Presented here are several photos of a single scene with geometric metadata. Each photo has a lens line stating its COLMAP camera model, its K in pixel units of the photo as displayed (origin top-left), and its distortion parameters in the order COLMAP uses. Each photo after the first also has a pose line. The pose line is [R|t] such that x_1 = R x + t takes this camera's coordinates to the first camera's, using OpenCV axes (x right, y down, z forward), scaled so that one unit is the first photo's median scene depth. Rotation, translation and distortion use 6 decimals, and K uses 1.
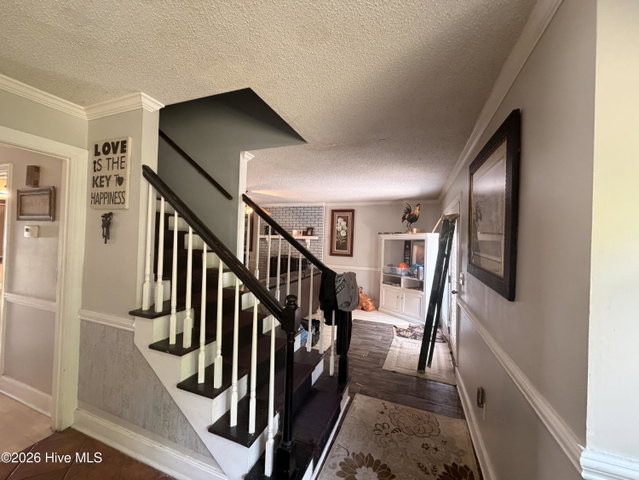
lens RADIAL K [[254.7, 0, 318.8], [0, 254.7, 237.0], [0, 0, 1]] dist [0.006453, -0.000817]
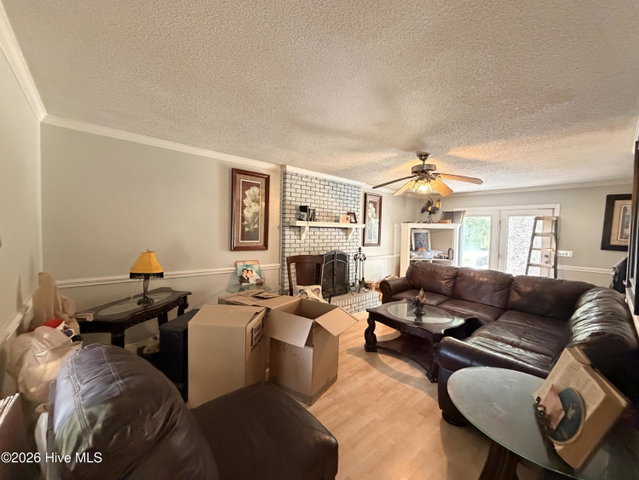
lens RADIAL K [[254.7, 0, 320.0], [0, 254.7, 242.0], [0, 0, 1]] dist [0.006453, -0.000817]
pose [[0.452341, -0.049230, 0.890485, -0.788349], [-0.017018, 0.997817, 0.063809, 0.005863], [-0.891682, -0.044017, 0.450516, 0.753537]]
